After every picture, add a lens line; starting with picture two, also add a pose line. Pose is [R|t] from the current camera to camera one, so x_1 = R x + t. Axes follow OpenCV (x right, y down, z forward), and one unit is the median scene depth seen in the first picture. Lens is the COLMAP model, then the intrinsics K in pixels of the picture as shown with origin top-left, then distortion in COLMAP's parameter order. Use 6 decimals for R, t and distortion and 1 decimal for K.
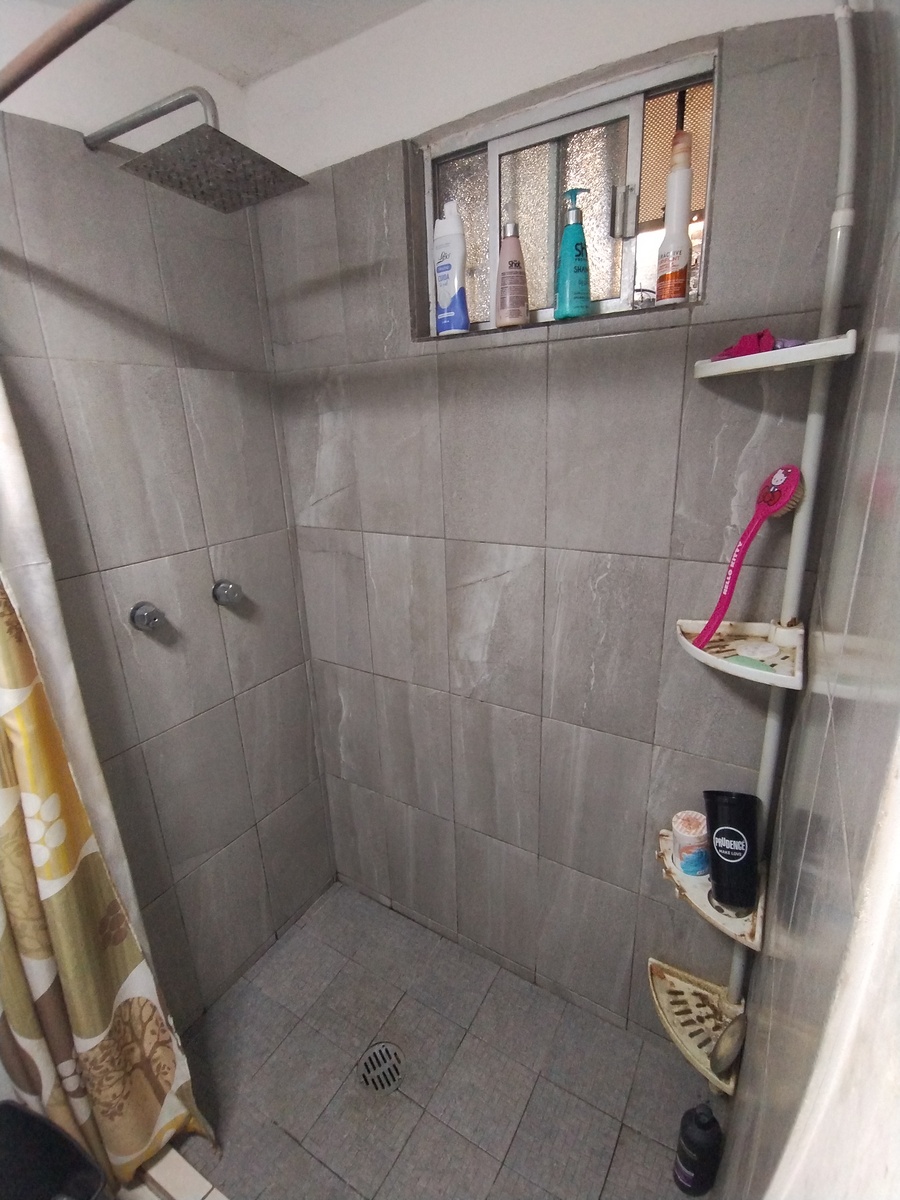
lens RADIAL K [[551.8, 0, 448.0], [0, 551.8, 600.1], [0, 0, 1]] dist [-0.013773, 0.003108]
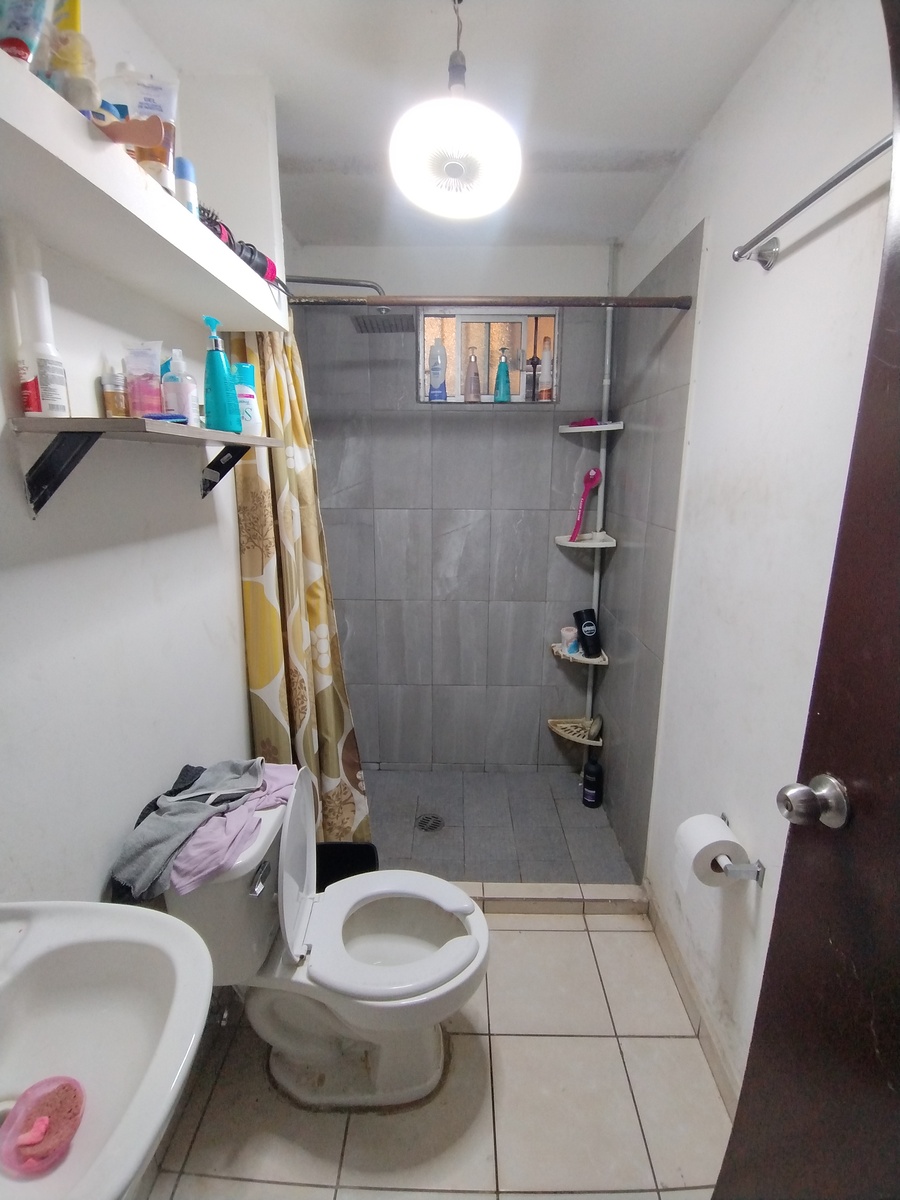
lens RADIAL K [[551.8, 0, 455.9], [0, 551.8, 598.4], [0, 0, 1]] dist [-0.013773, 0.003108]
pose [[0.860058, -0.086567, 0.502799, -0.914144], [0.120135, 0.992152, -0.034677, 0.263325], [-0.495851, 0.090228, 0.863707, -0.607182]]
